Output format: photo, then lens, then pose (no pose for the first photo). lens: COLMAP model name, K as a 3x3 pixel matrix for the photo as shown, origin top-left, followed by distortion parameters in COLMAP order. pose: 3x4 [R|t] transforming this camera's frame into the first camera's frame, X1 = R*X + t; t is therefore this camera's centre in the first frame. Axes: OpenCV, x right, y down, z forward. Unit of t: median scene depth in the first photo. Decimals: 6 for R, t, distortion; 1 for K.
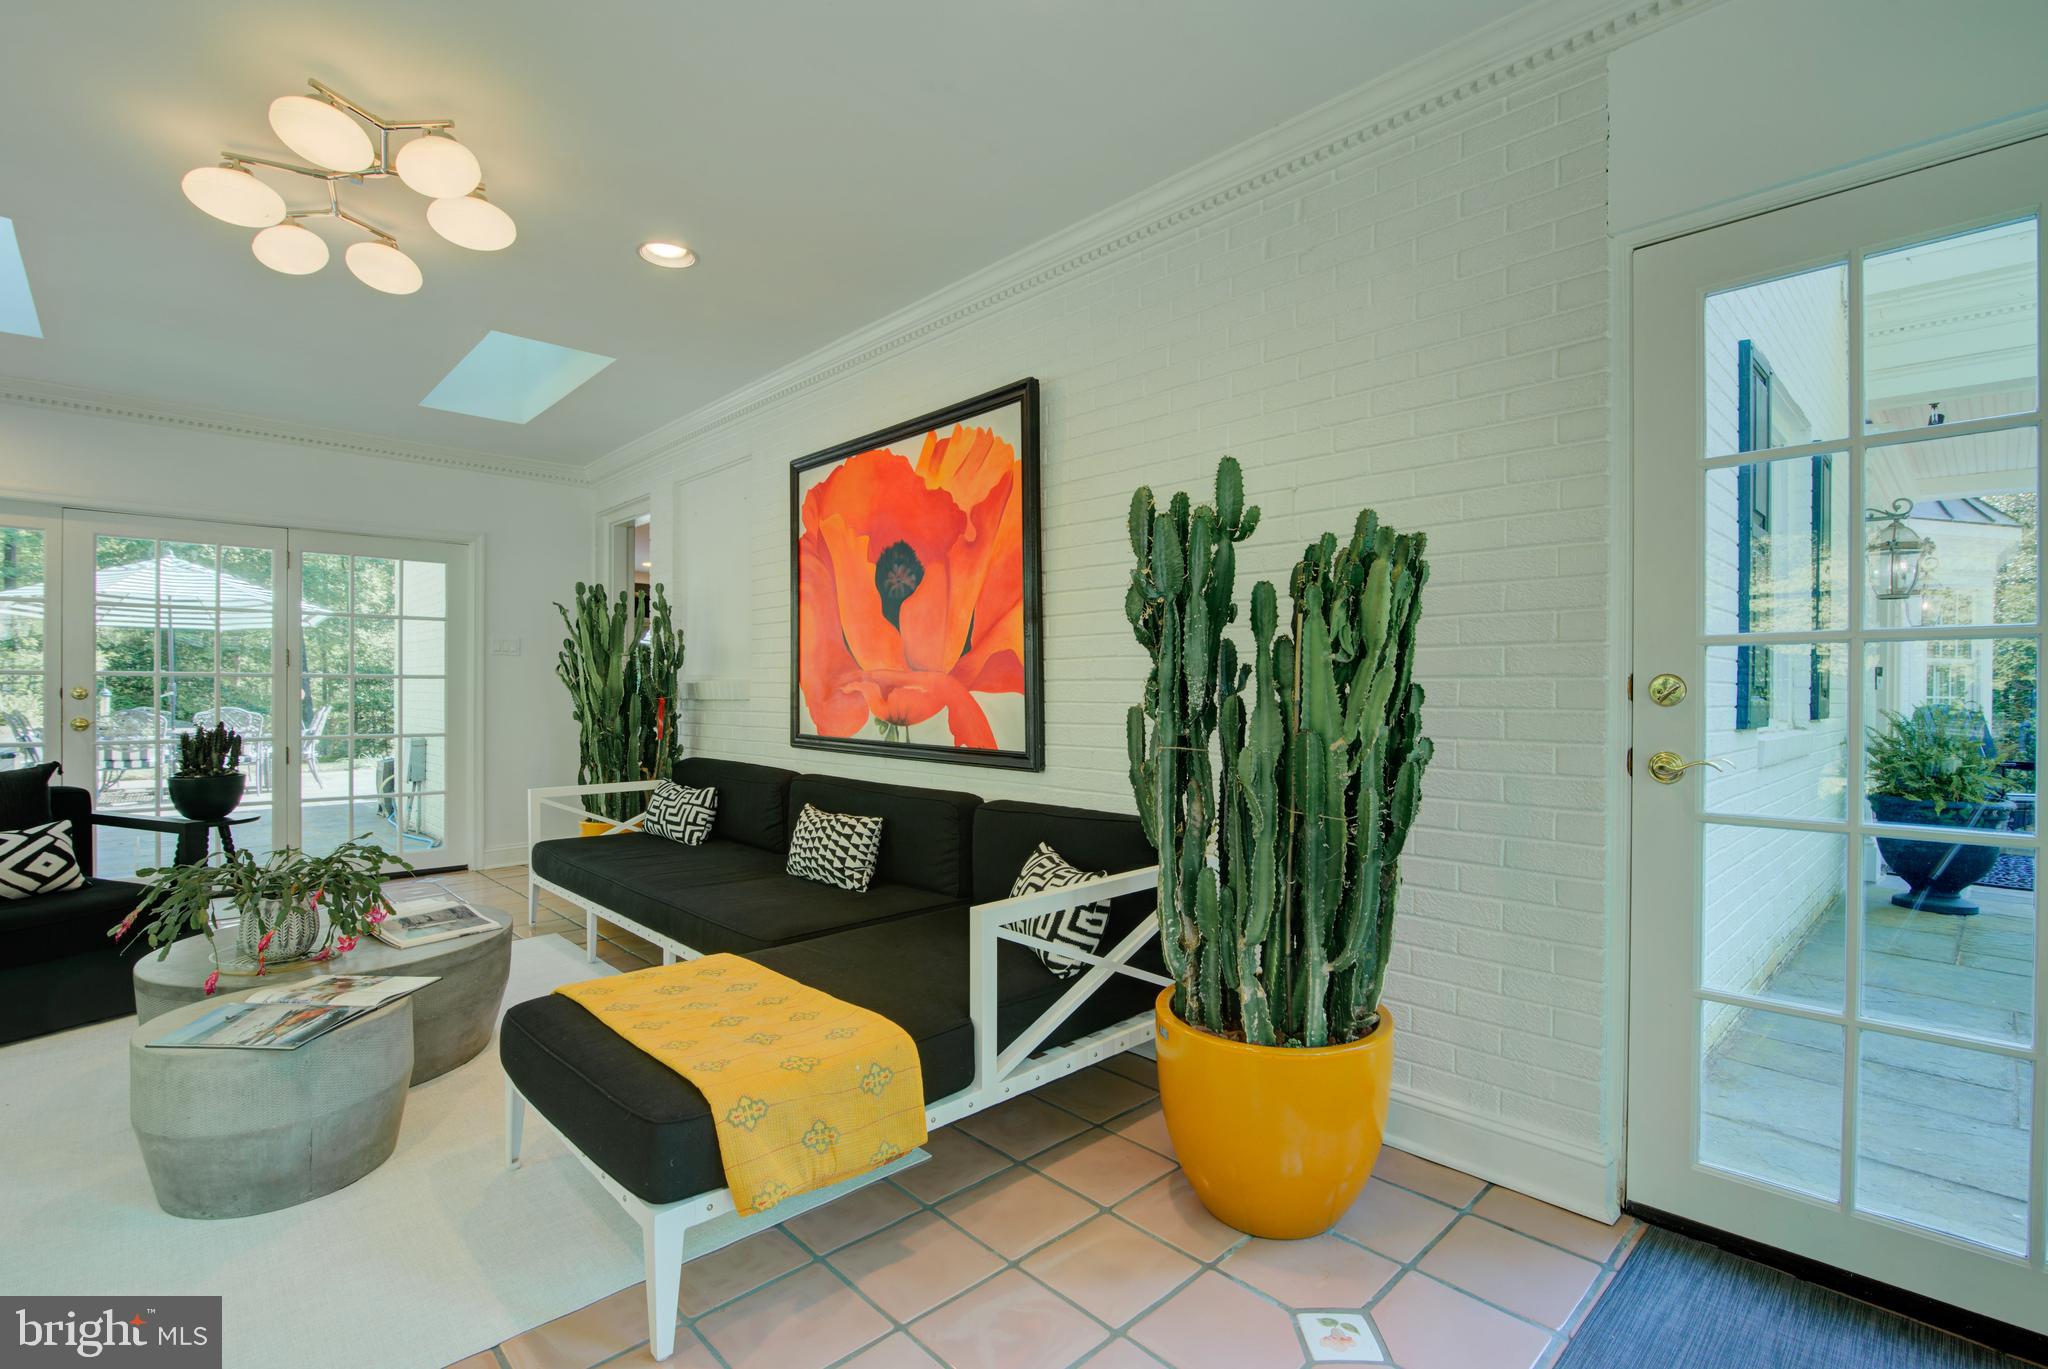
lens RADIAL K [[952.1, 0, 1024.1], [0, 952.1, 694.0], [0, 0, 1]] dist [-0.019935, 0.001307]
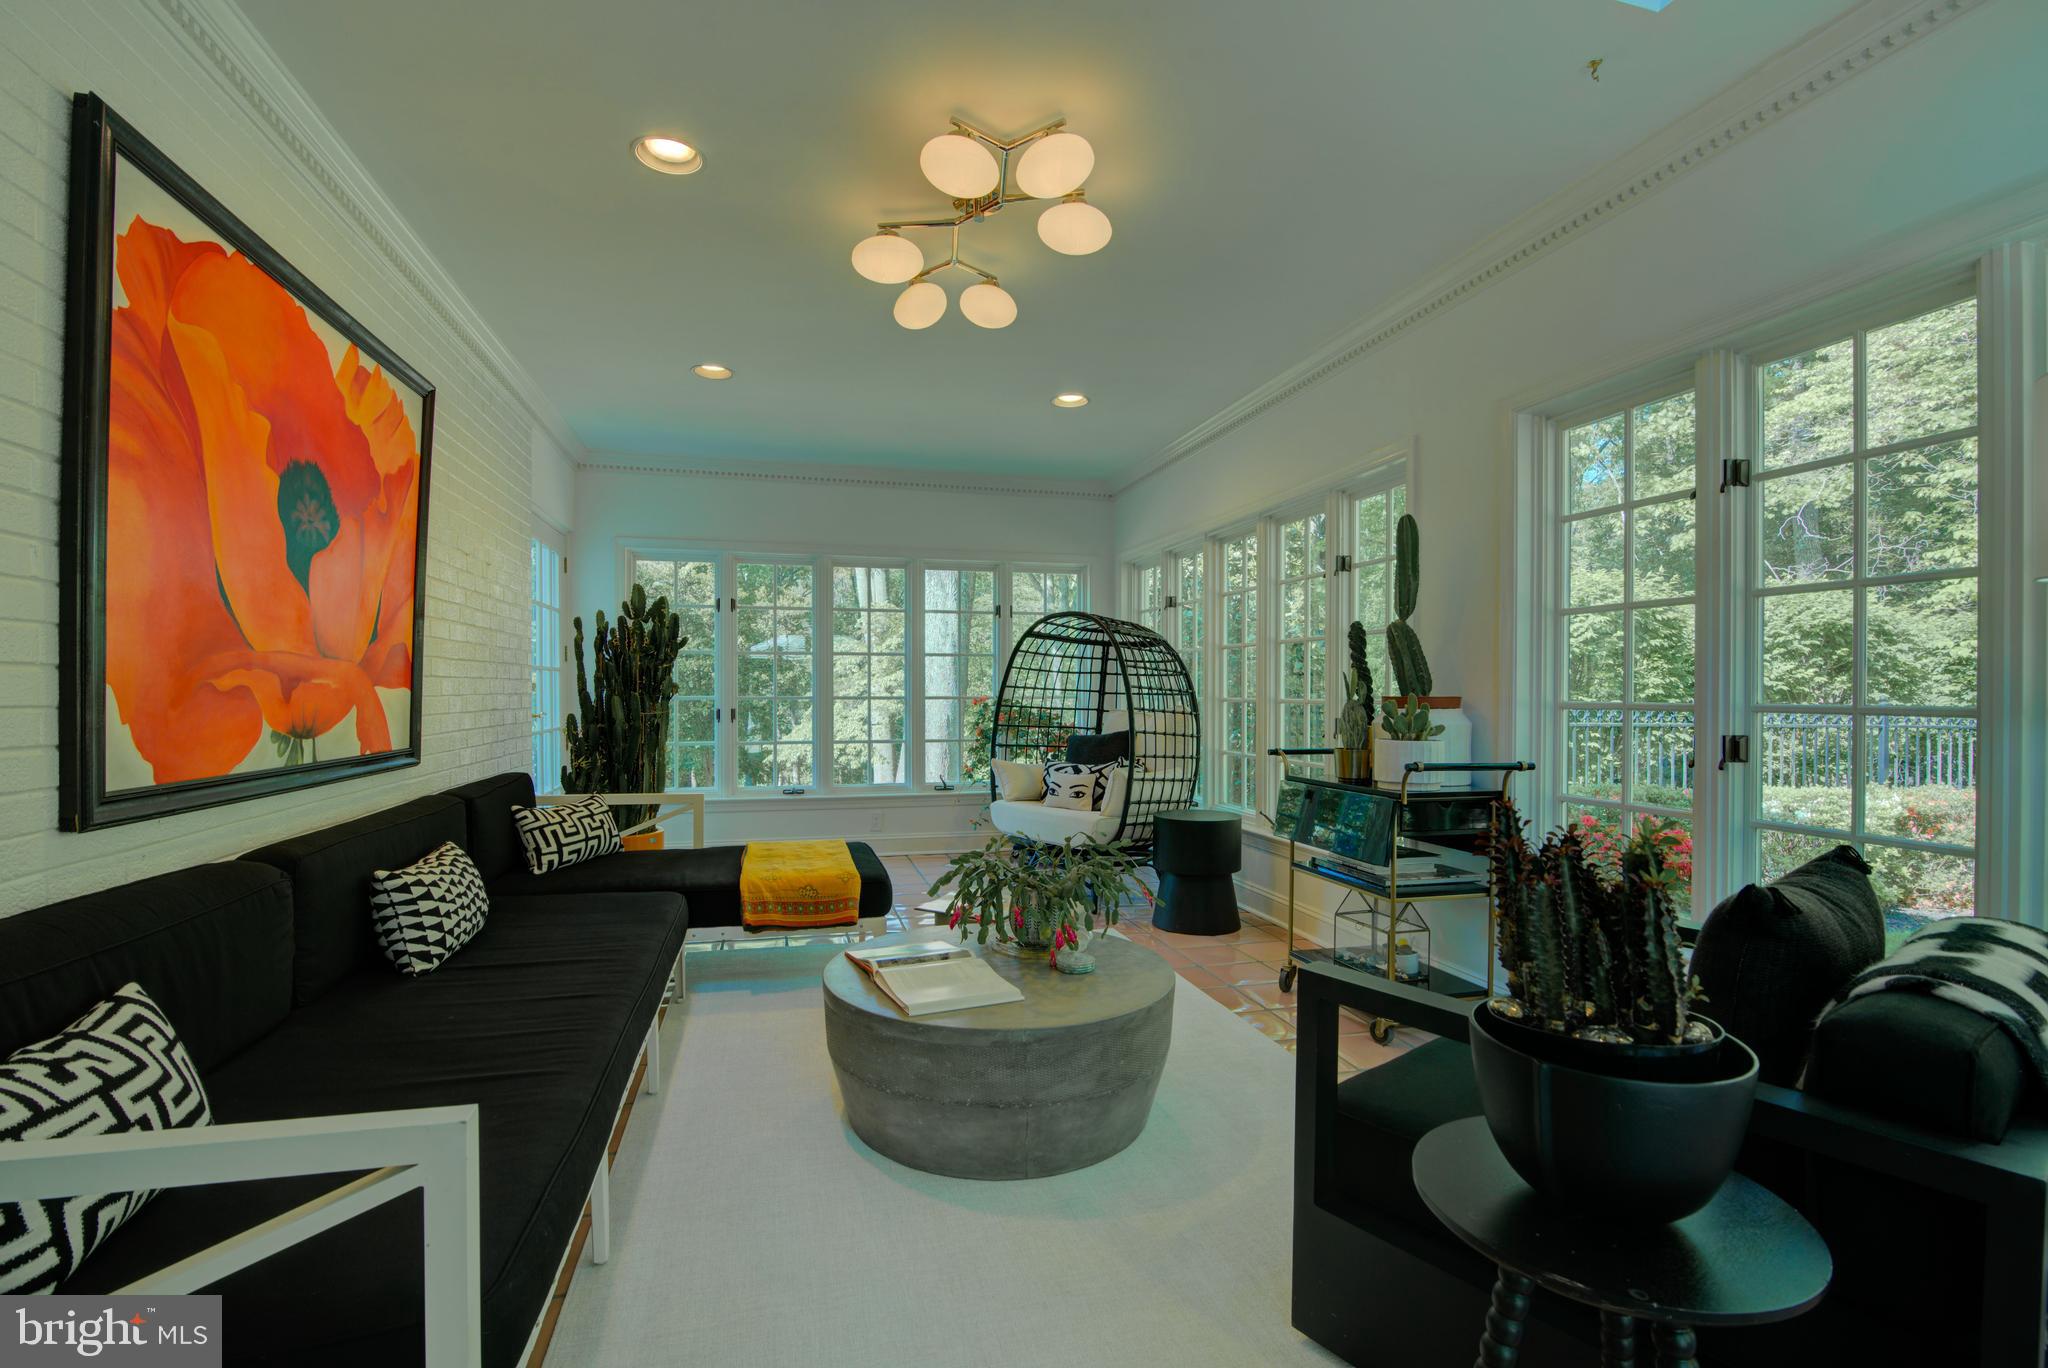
lens RADIAL K [[952.1, 0, 1024.1], [0, 952.1, 693.5], [0, 0, 1]] dist [-0.019935, 0.001307]
pose [[-0.875804, -0.010006, 0.482564, -0.891791], [-0.007861, 0.999948, 0.006467, -0.006483], [-0.482604, 0.001870, -0.875837, 1.340089]]
